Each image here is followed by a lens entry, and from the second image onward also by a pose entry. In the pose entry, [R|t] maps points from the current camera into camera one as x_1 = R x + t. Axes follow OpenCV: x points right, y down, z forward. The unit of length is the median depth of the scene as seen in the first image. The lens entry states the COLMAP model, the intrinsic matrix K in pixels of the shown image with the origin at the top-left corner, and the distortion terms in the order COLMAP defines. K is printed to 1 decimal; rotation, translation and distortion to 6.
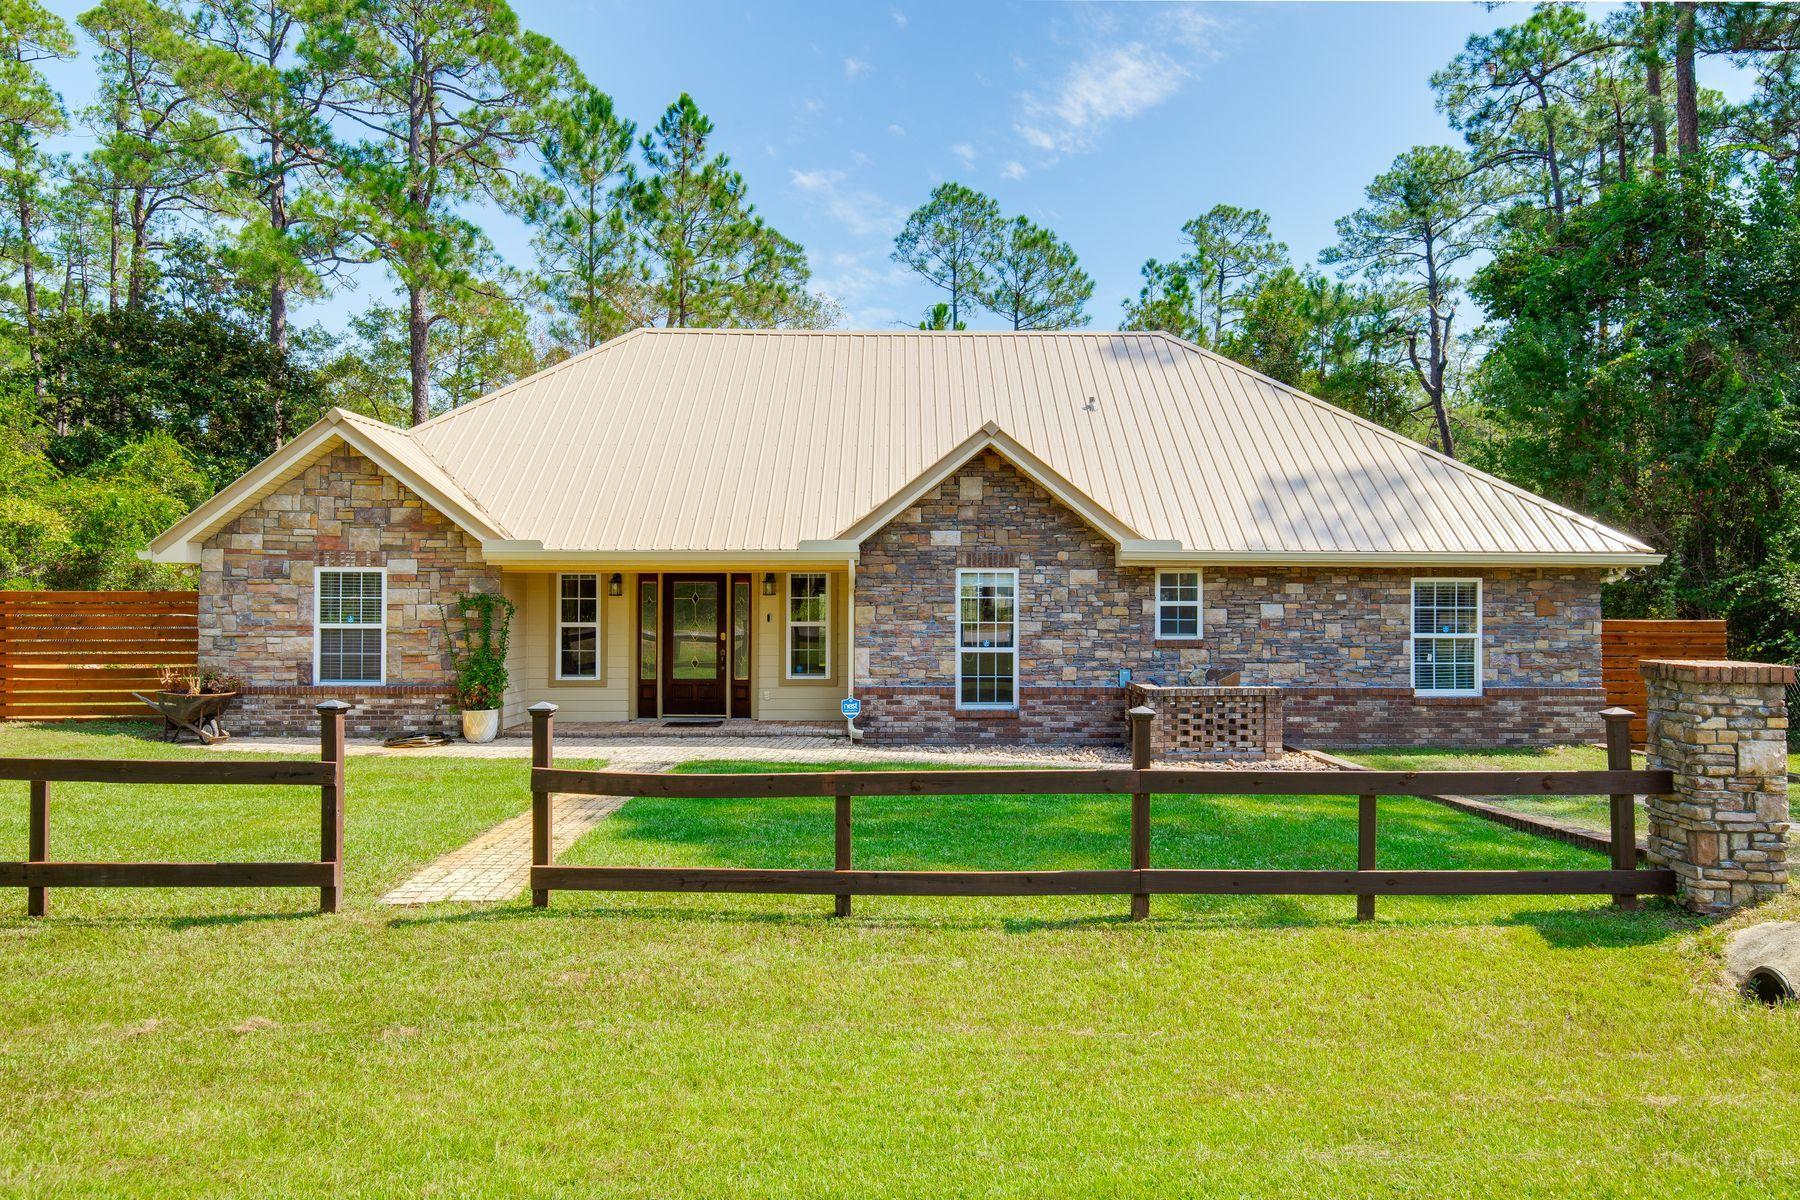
lens RADIAL K [[1037.9, 0, 804.3], [0, 1037.9, 603.3], [0, 0, 1]] dist [0.001825, 0.000570]
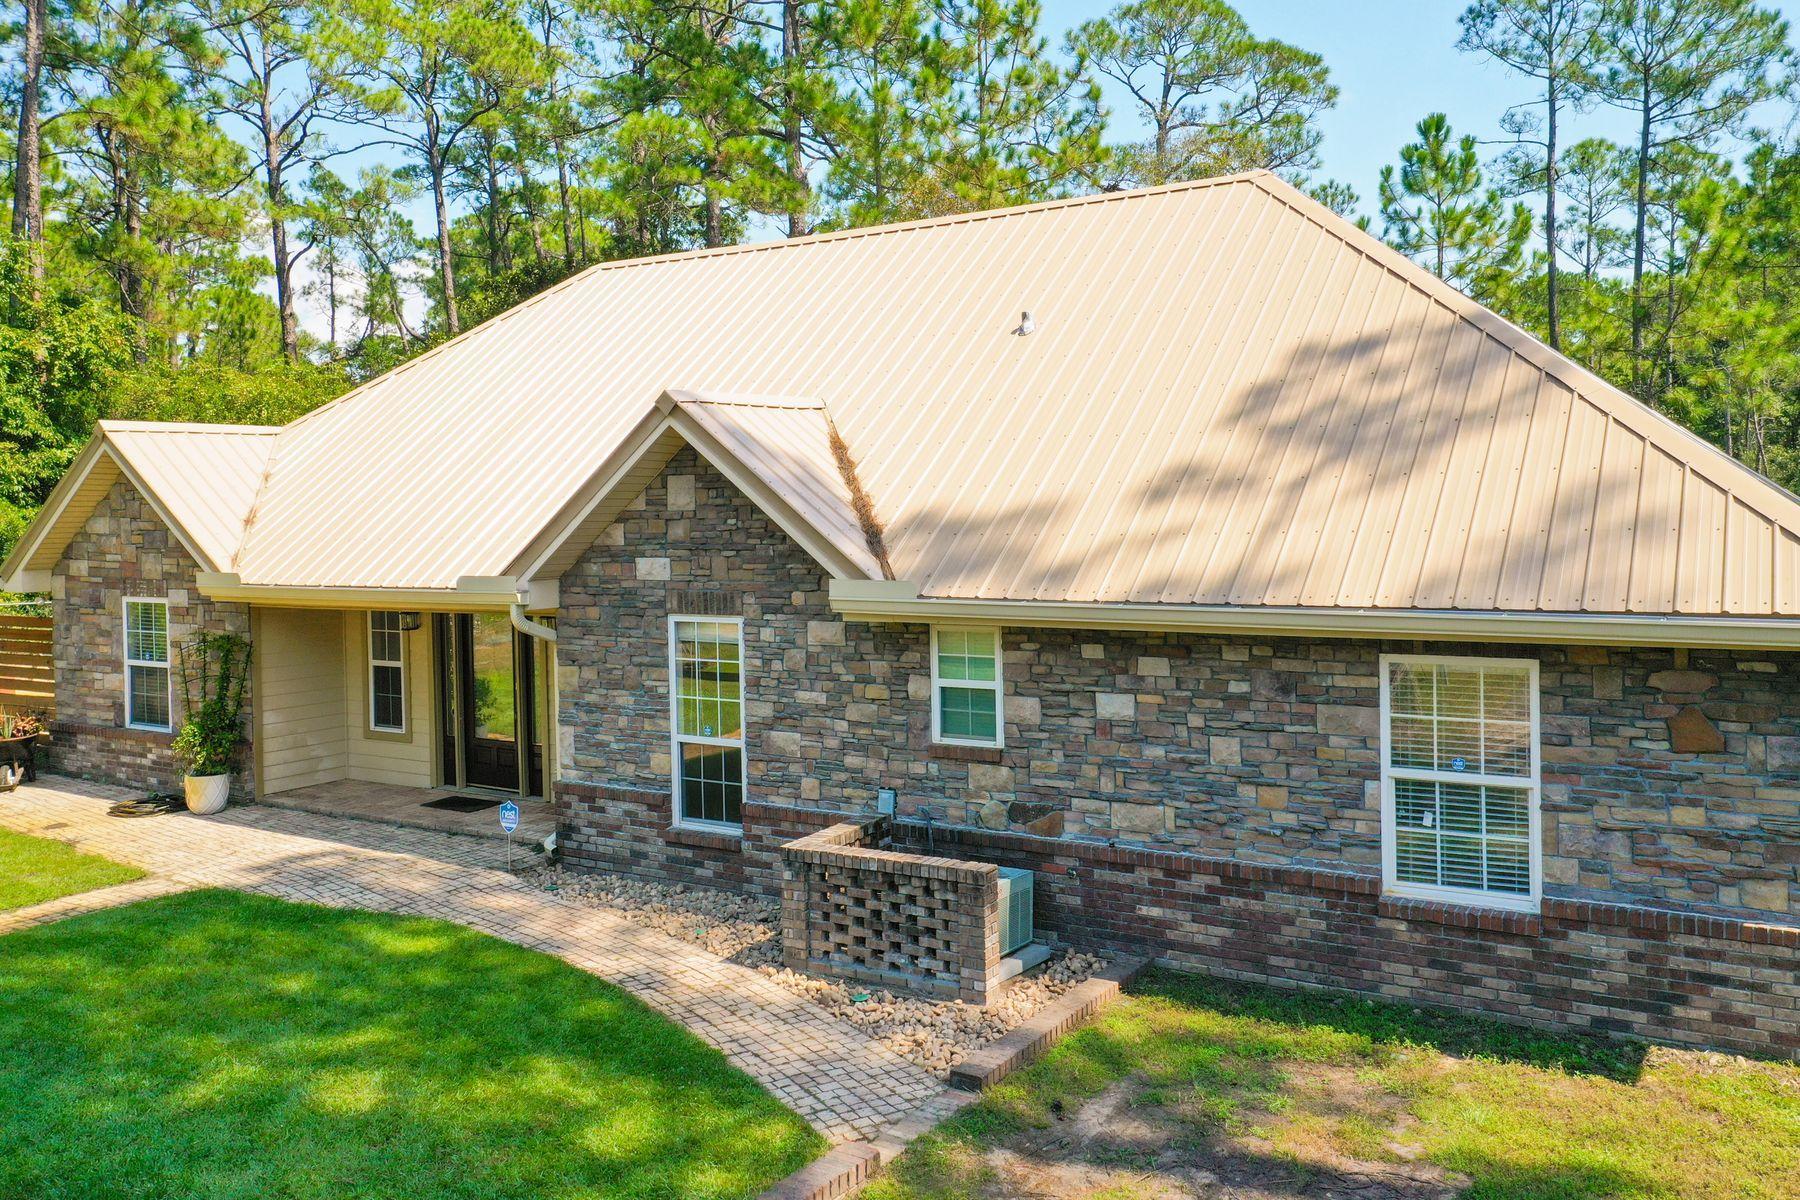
lens RADIAL K [[1245.5, 0, 899.3], [0, 1245.5, 552.5], [0, 0, 1]] dist [0.005402, 0.004172]
pose [[0.886484, -0.005222, -0.462730, 0.648803], [0.016892, 0.999635, 0.021080, -0.088014], [0.462451, -0.026504, 0.886249, 0.371522]]
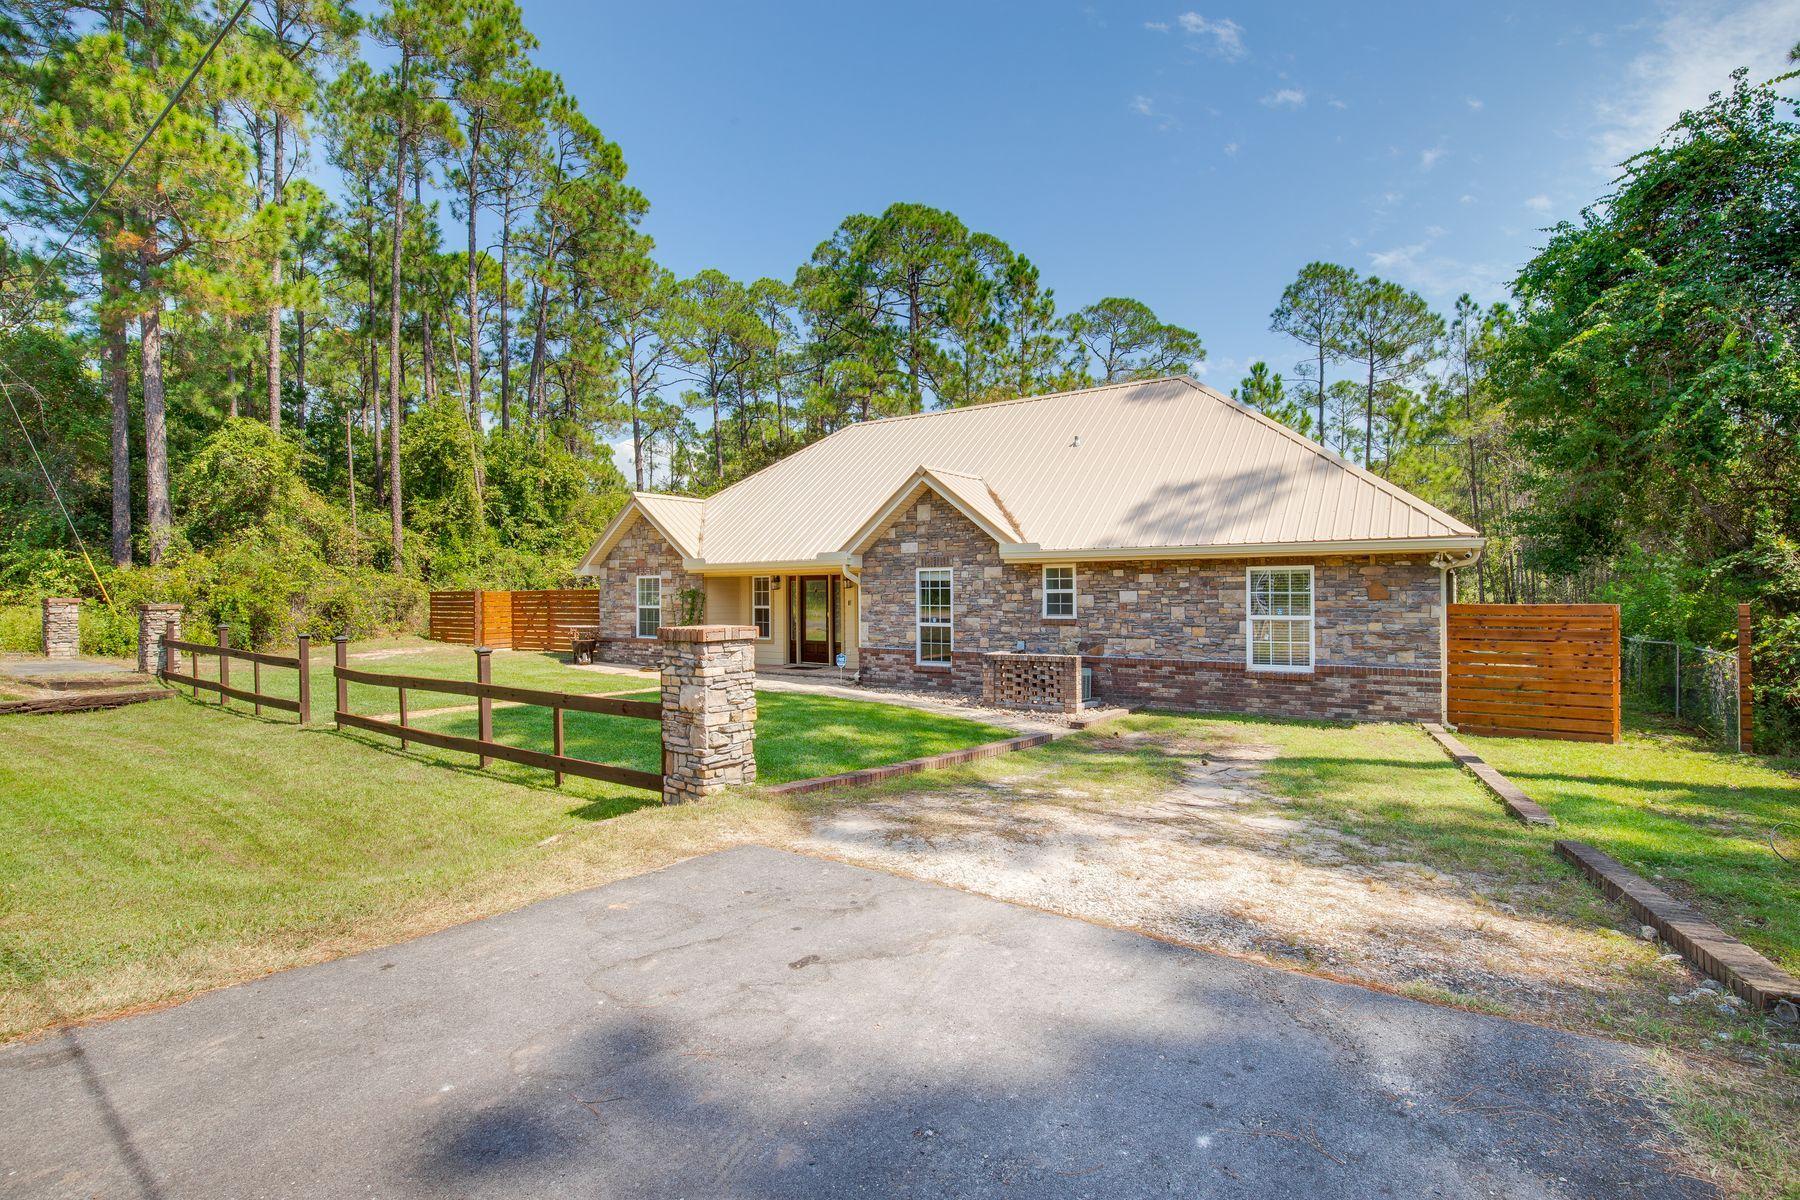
lens RADIAL K [[704.3, 0, 925.7], [0, 704.3, 599.8], [0, 0, 1]] dist [-0.021840, -0.010832]
pose [[0.869736, -0.002261, -0.493512, 0.651324], [0.003459, 0.999993, 0.001515, 0.009138], [0.493505, -0.003025, 0.869738, 0.148968]]
